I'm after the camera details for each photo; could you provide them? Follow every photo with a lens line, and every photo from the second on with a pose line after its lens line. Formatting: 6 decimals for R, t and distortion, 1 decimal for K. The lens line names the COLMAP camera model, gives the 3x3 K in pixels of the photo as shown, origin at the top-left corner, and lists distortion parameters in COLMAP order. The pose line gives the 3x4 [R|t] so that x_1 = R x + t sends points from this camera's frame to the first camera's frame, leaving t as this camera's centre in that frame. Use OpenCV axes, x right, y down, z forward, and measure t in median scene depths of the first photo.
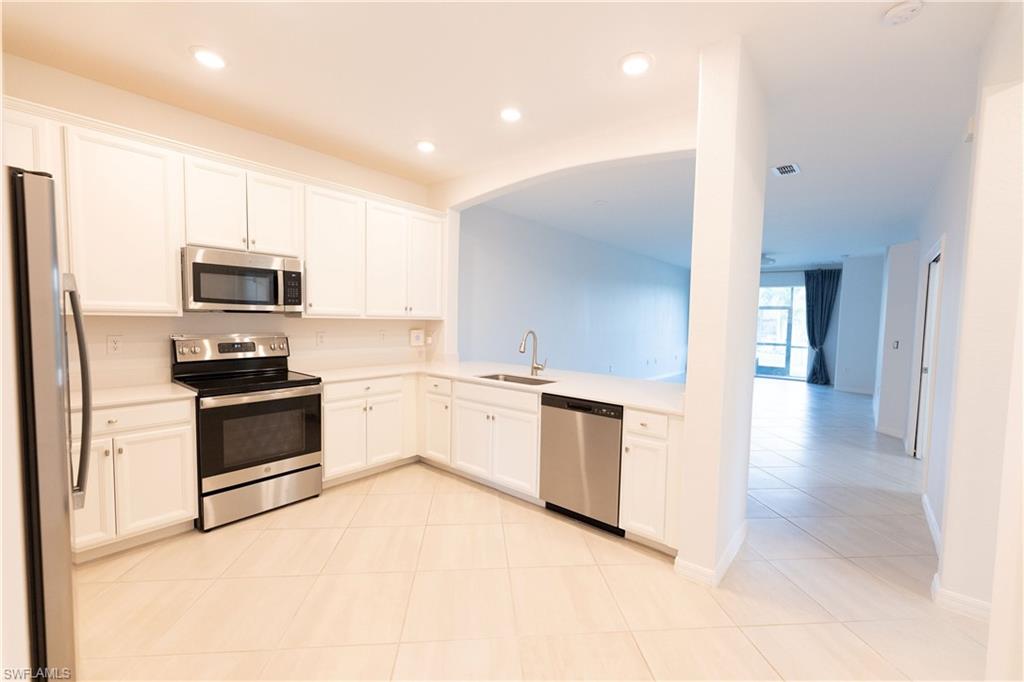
lens RADIAL K [[402.6, 0, 519.2], [0, 402.6, 341.6], [0, 0, 1]] dist [-0.000739, 0.000000]
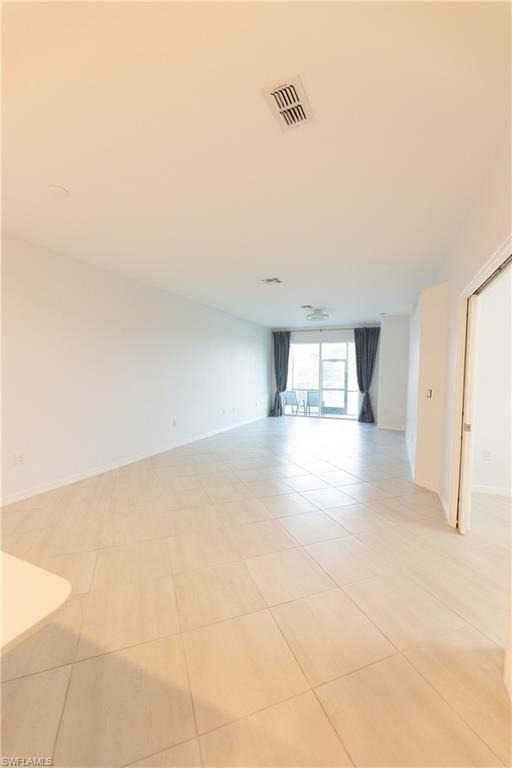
lens RADIAL K [[301.9, 0, 257.0], [0, 301.9, 389.6], [0, 0, 1]] dist [-0.000739, 0.000000]
pose [[0.959724, -0.028896, 0.279456, 0.178630], [0.027597, 0.999582, 0.008583, -0.009896], [-0.279587, -0.000525, 0.960120, 0.221314]]
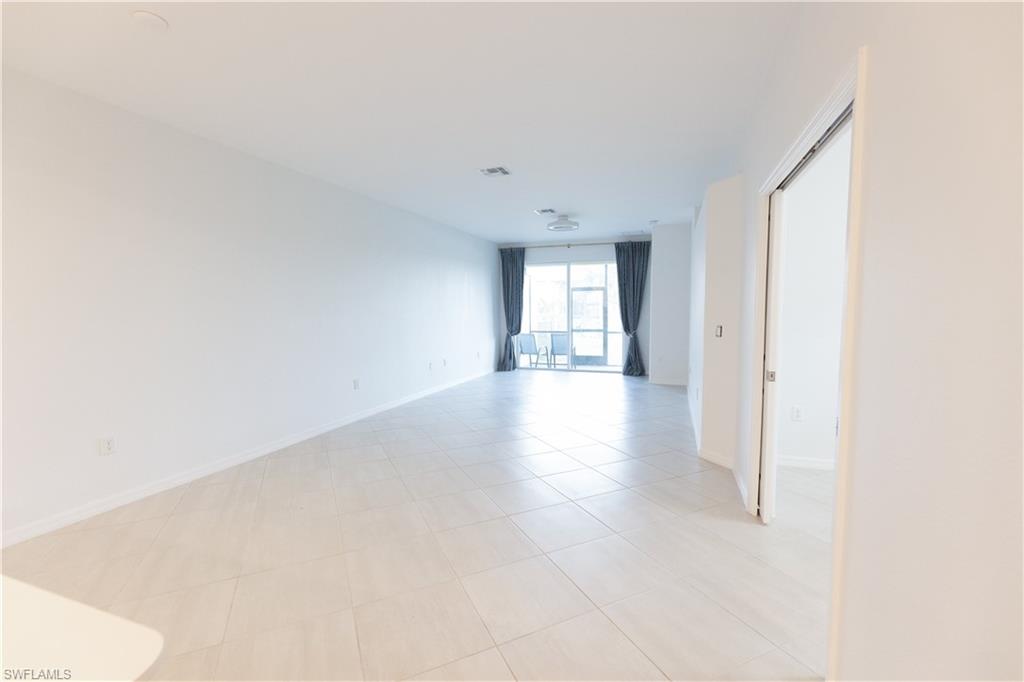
lens RADIAL K [[433.7, 0, 514.1], [0, 433.7, 342.0], [0, 0, 1]] dist [-0.000052, 0.000099]
pose [[0.934065, -0.055577, 0.352751, 0.182684], [0.047887, 0.998387, 0.030499, -0.006760], [-0.353877, -0.011596, 0.935220, 0.225916]]
